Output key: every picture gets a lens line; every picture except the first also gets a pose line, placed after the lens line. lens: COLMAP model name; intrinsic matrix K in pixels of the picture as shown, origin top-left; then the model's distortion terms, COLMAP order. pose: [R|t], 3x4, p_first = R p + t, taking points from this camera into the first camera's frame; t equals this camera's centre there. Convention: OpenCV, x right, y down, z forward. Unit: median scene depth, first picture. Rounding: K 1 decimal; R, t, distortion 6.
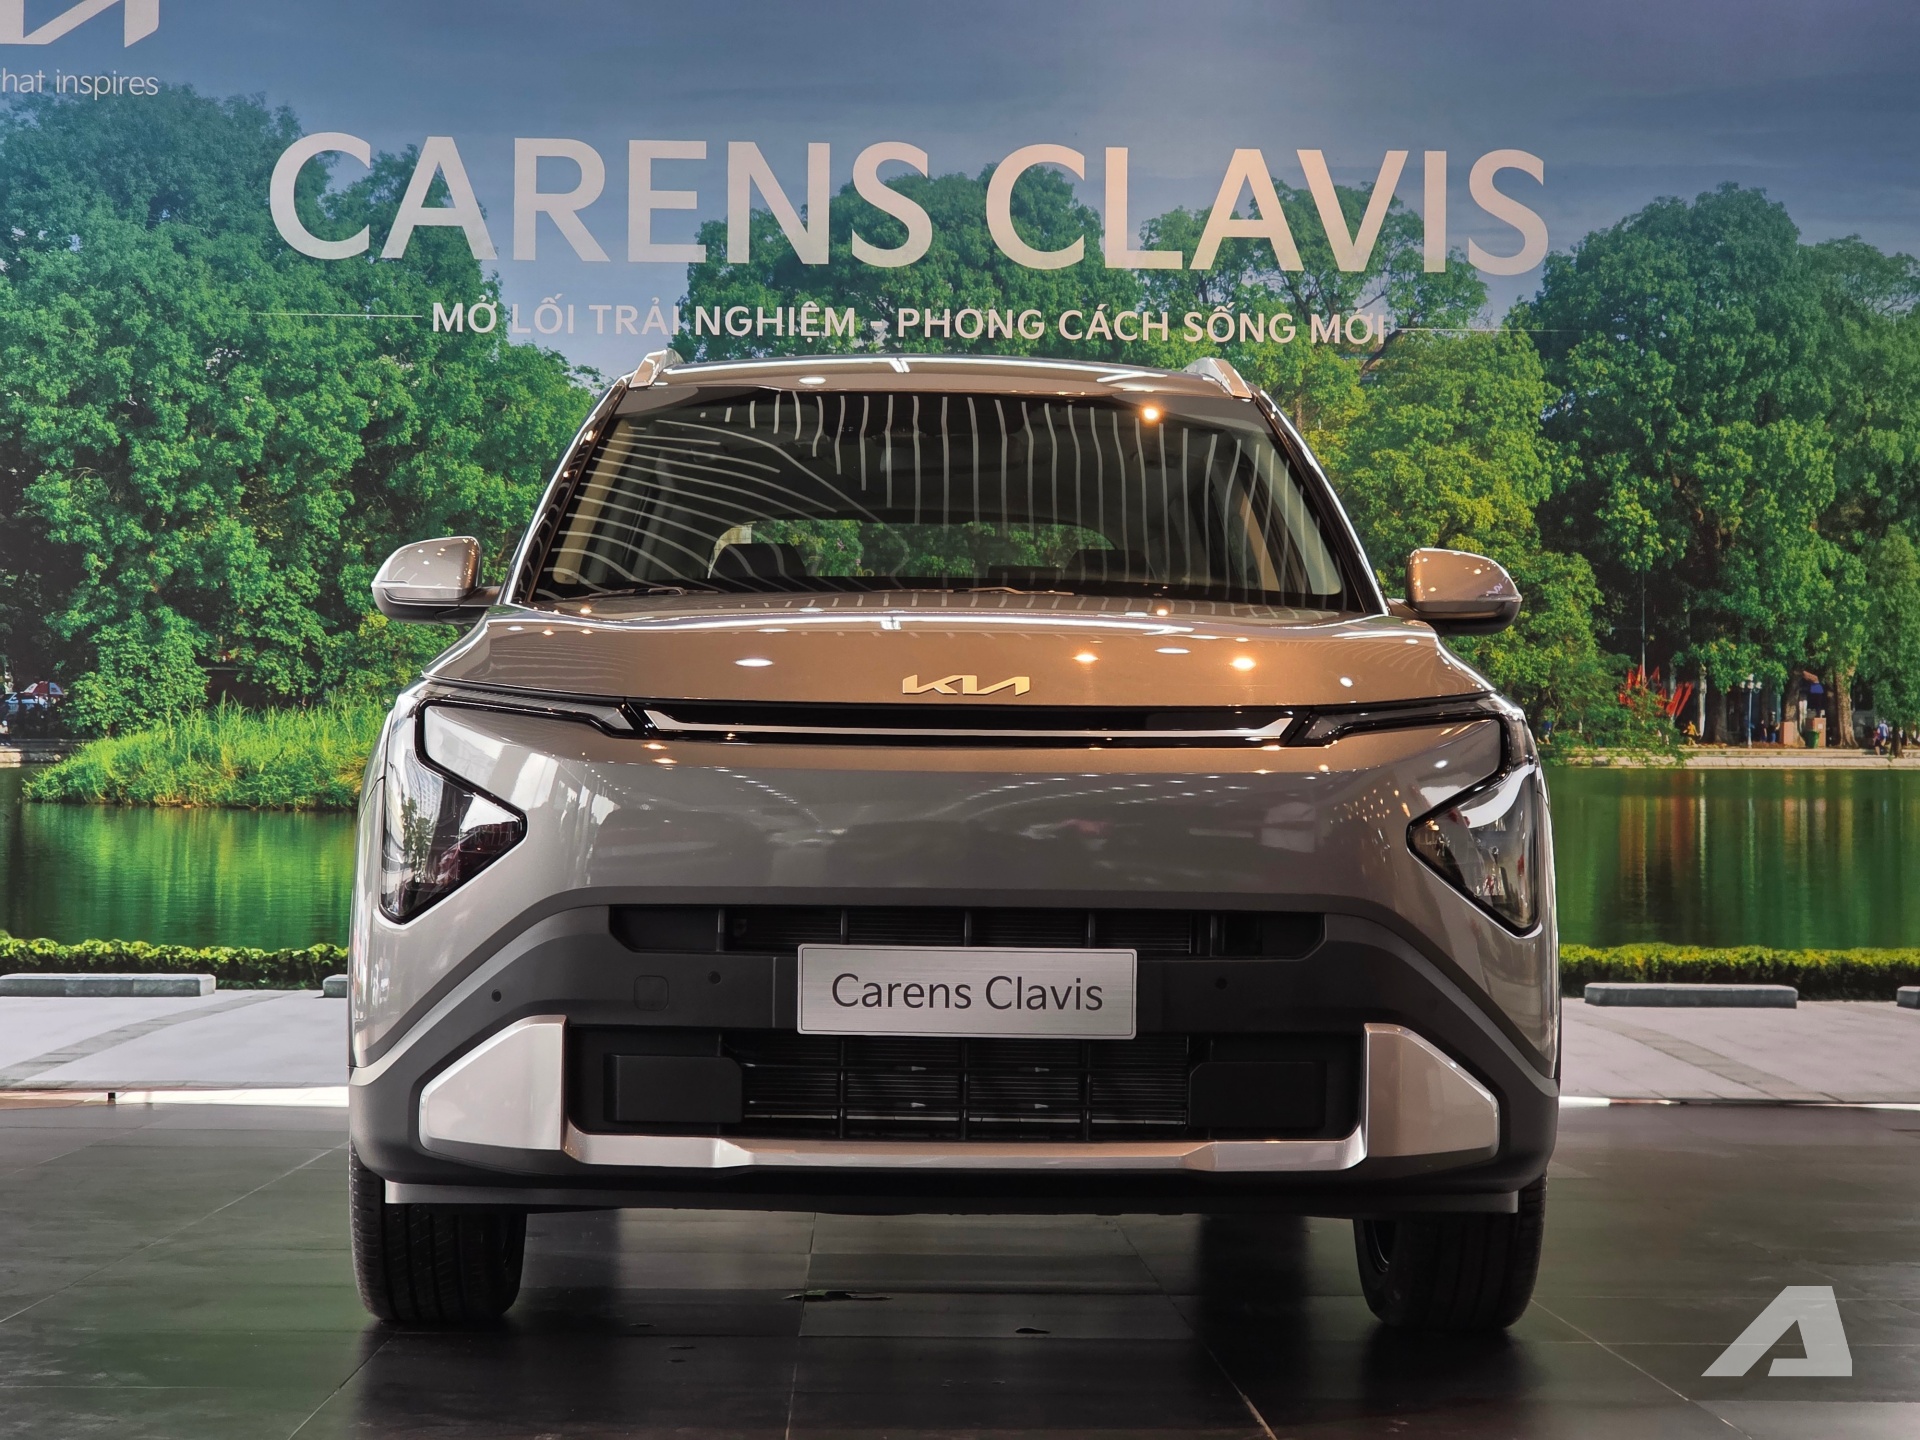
lens RADIAL K [[3620.4, 0, 959.5], [0, 3620.4, 710.2], [0, 0, 1]] dist [0.089869, 0.000000]
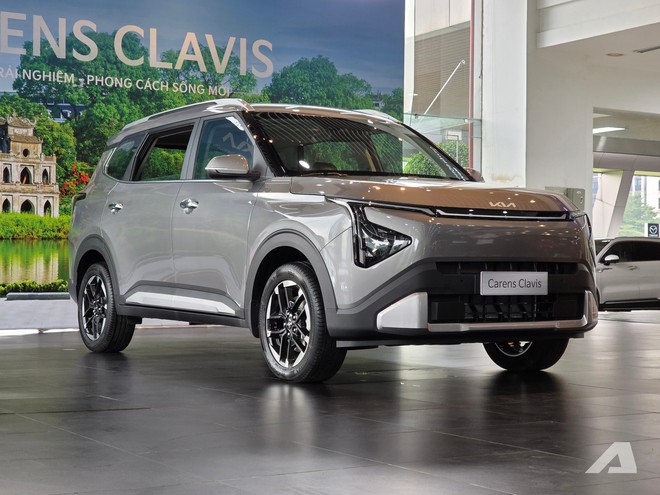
lens RADIAL K [[1244.5, 0, 330.1], [0, 1244.5, 250.0], [0, 0, 1]] dist [0.089869, 0.000000]
pose [[0.863305, -0.004296, 0.504663, -0.374111], [-0.013399, 0.999416, 0.031428, 0.001266], [-0.504504, -0.033894, 0.862744, -0.021959]]
